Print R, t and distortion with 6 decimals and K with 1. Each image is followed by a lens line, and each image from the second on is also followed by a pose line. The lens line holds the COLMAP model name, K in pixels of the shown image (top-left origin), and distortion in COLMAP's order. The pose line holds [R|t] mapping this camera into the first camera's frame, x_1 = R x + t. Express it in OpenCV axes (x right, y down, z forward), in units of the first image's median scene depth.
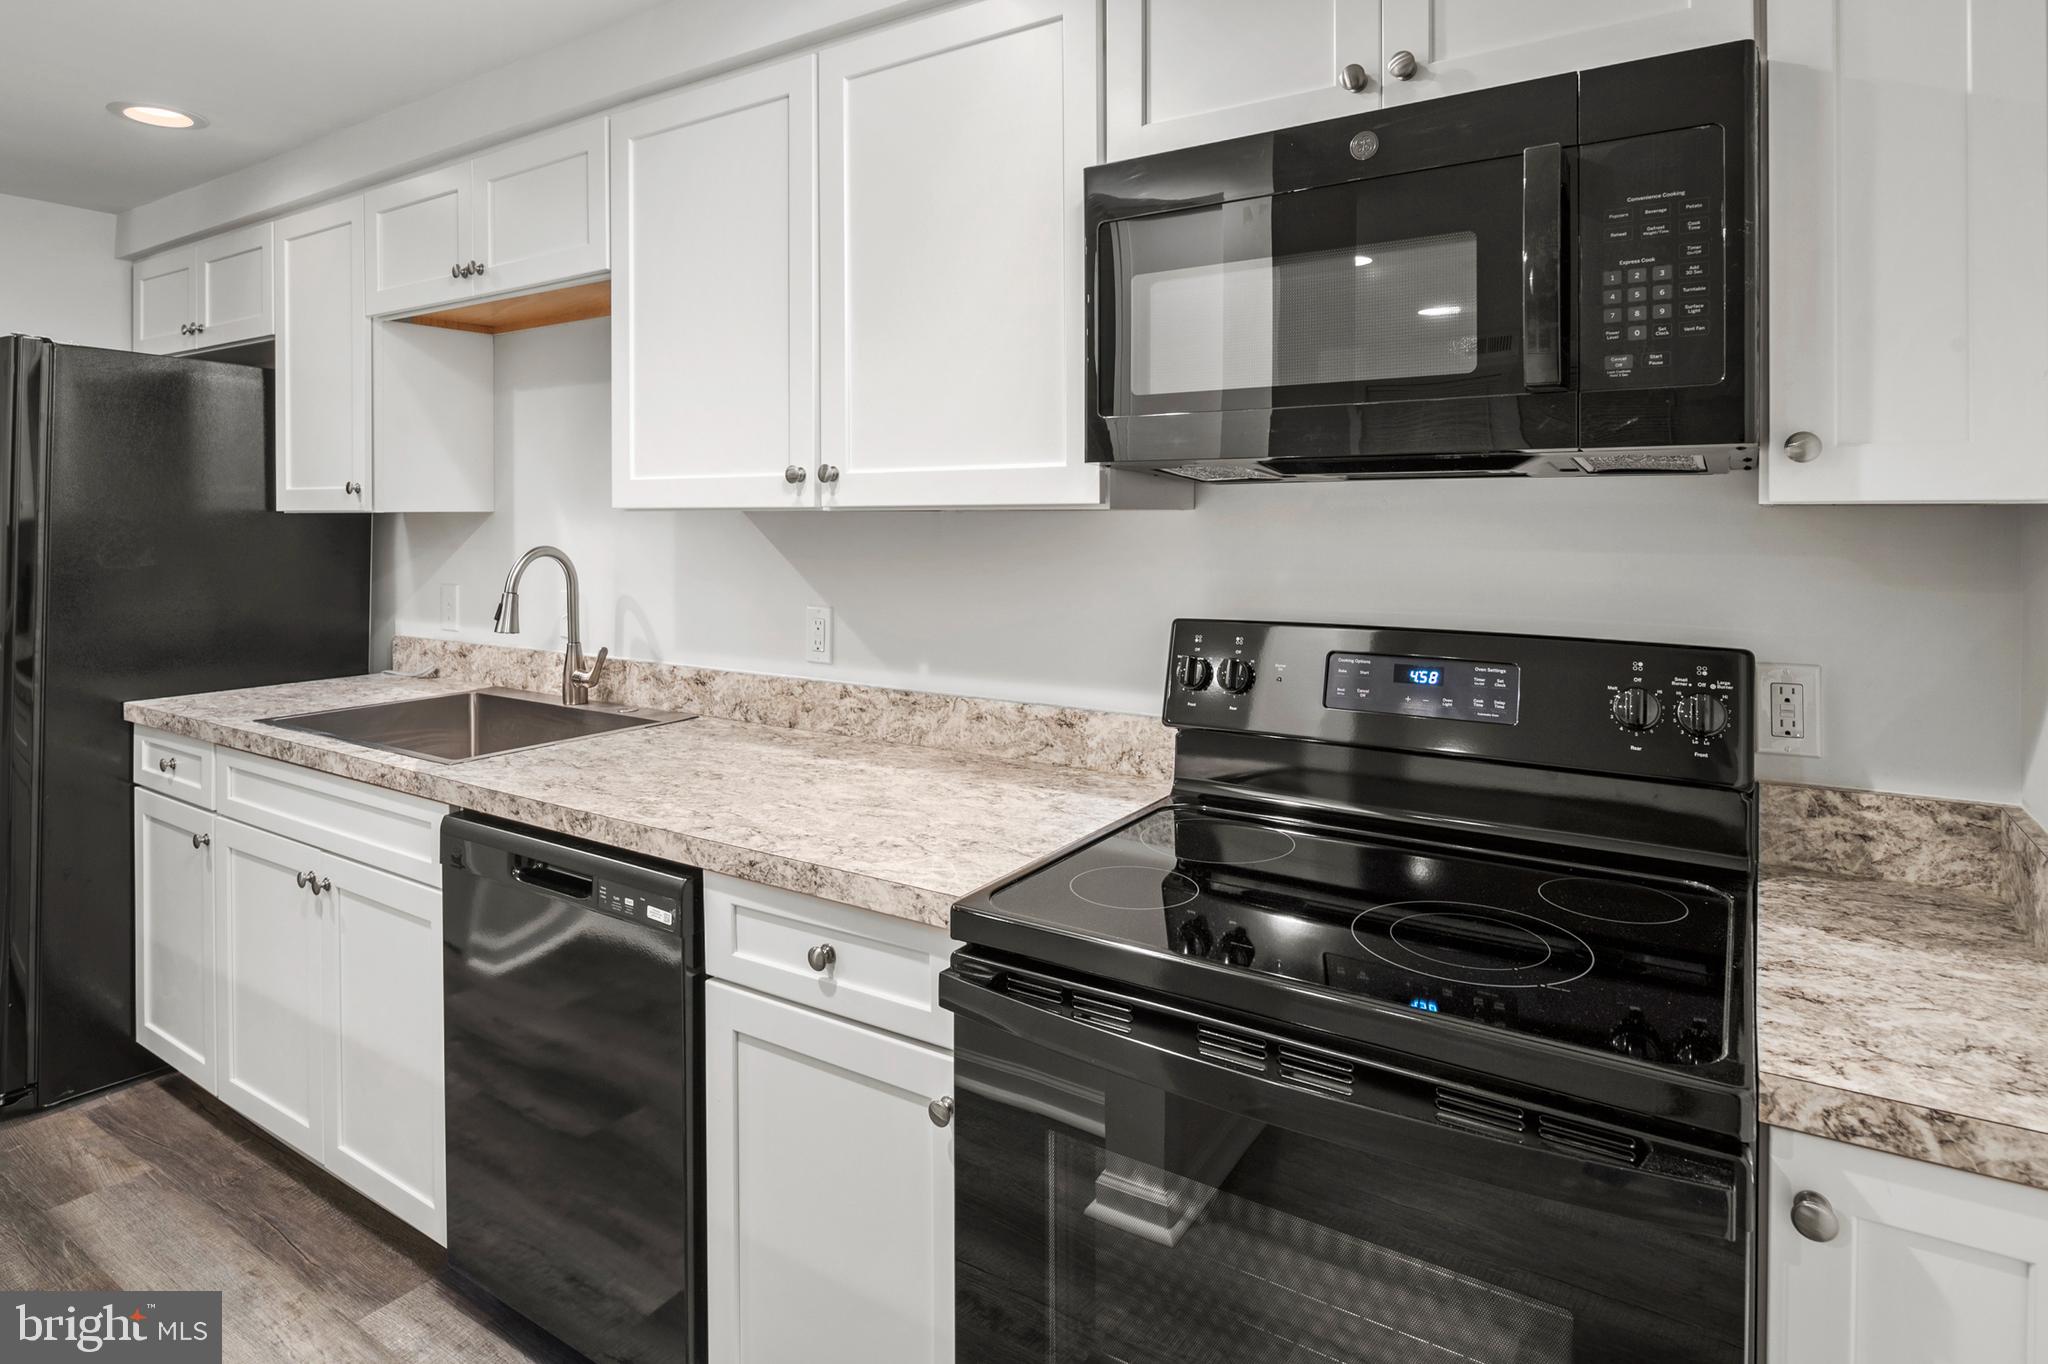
lens RADIAL K [[1111.8, 0, 1020.4], [0, 1111.8, 522.0], [0, 0, 1]] dist [-0.002649, -0.006744]
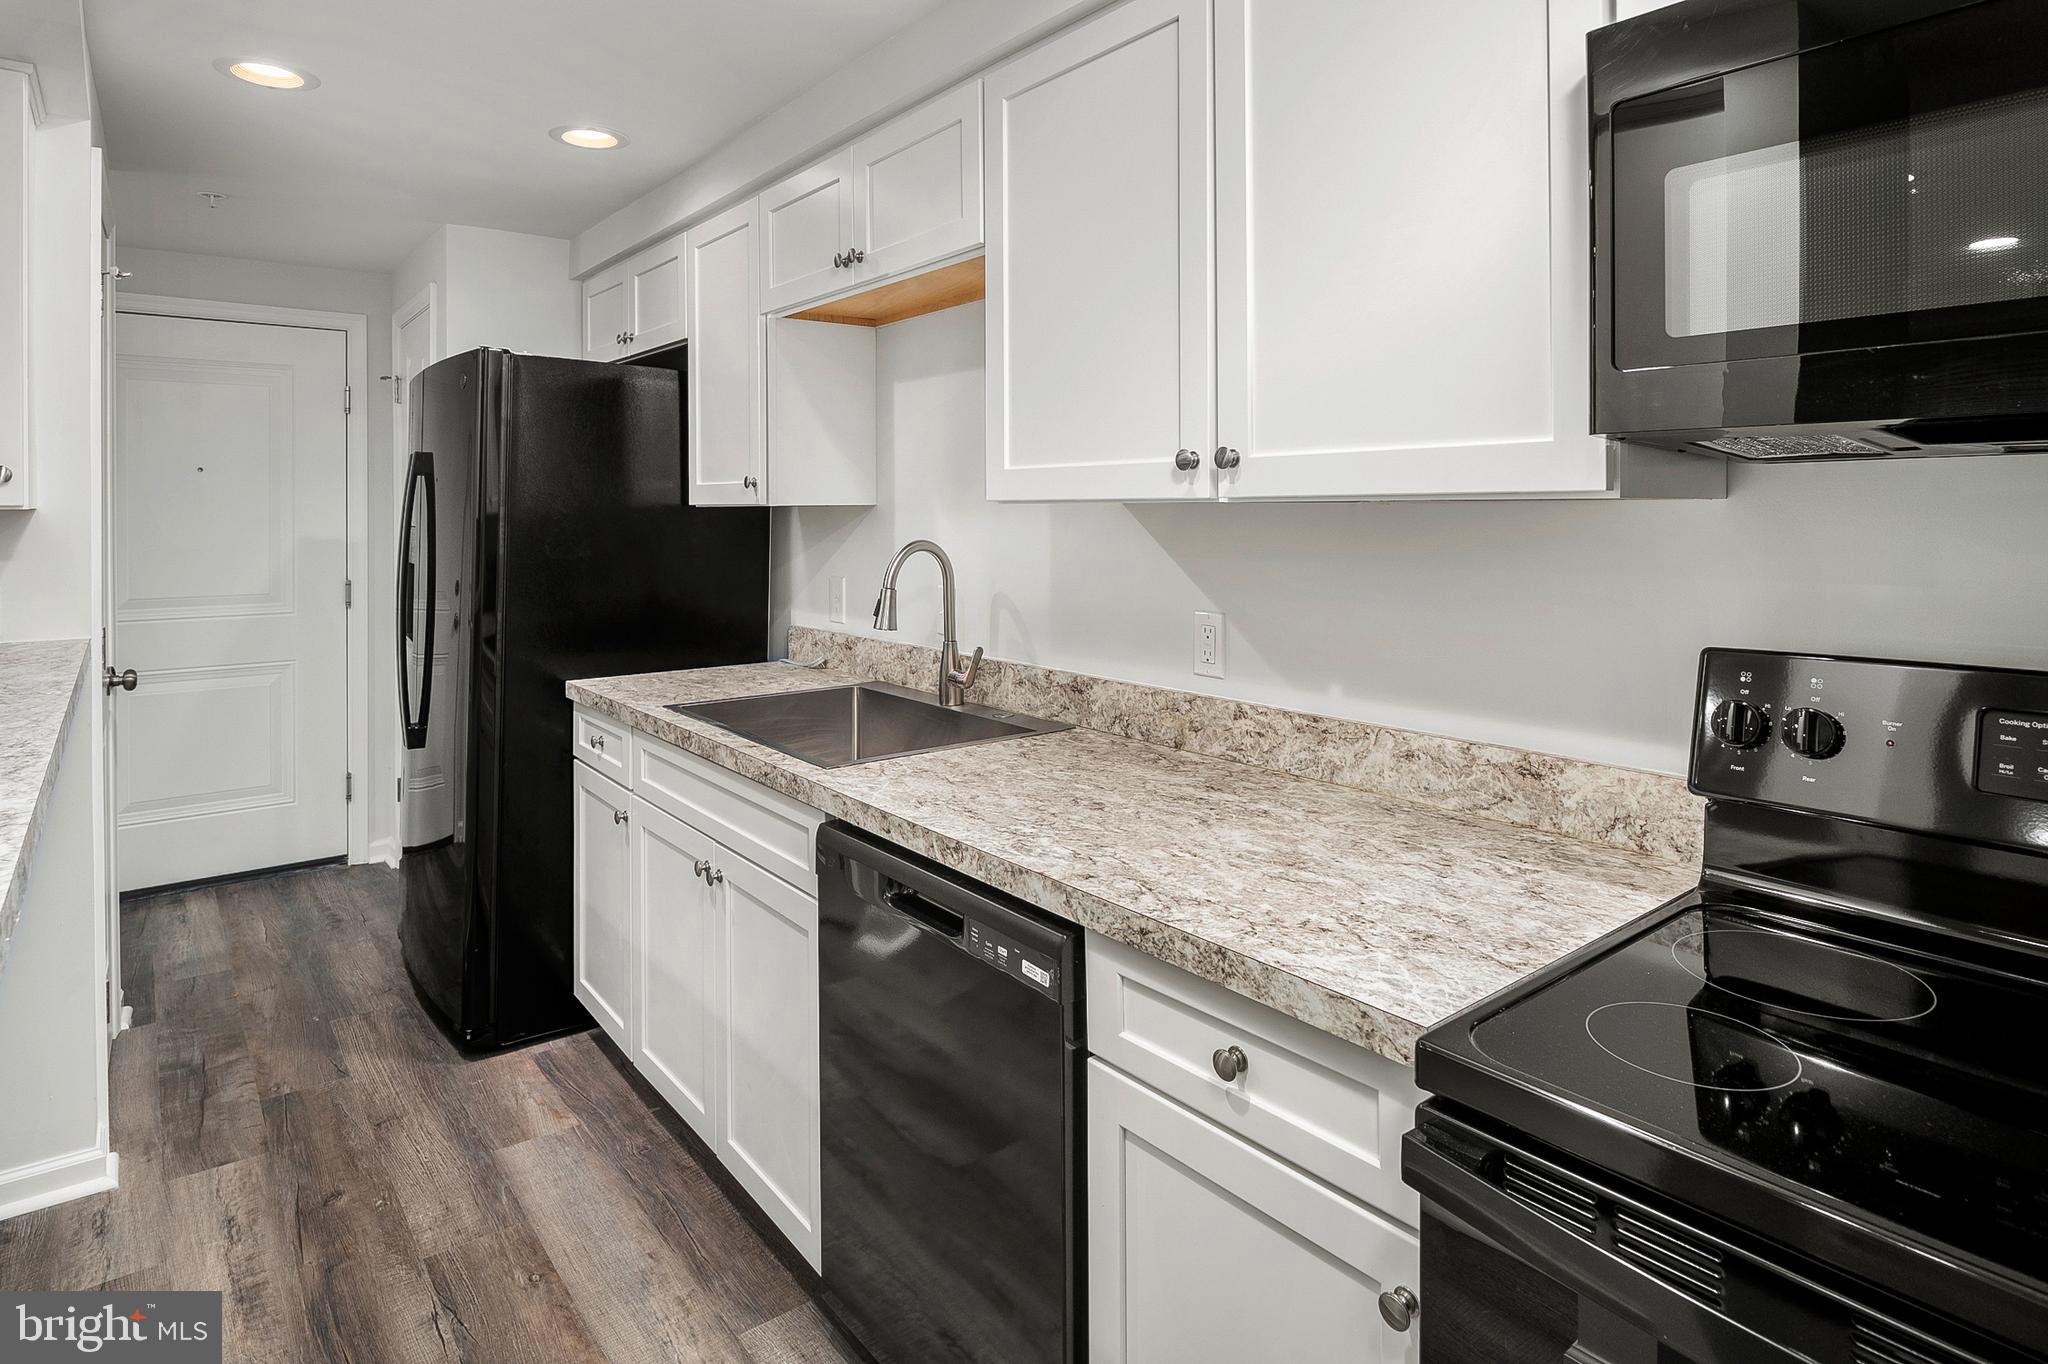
lens RADIAL K [[1111.8, 0, 1020.4], [0, 1111.8, 522.0], [0, 0, 1]] dist [-0.002649, -0.006744]
pose [[0.947355, 0.001388, -0.320183, -0.044736], [0.000946, 0.999974, 0.007136, -0.001090], [0.320184, -0.007064, 0.947329, 0.134101]]
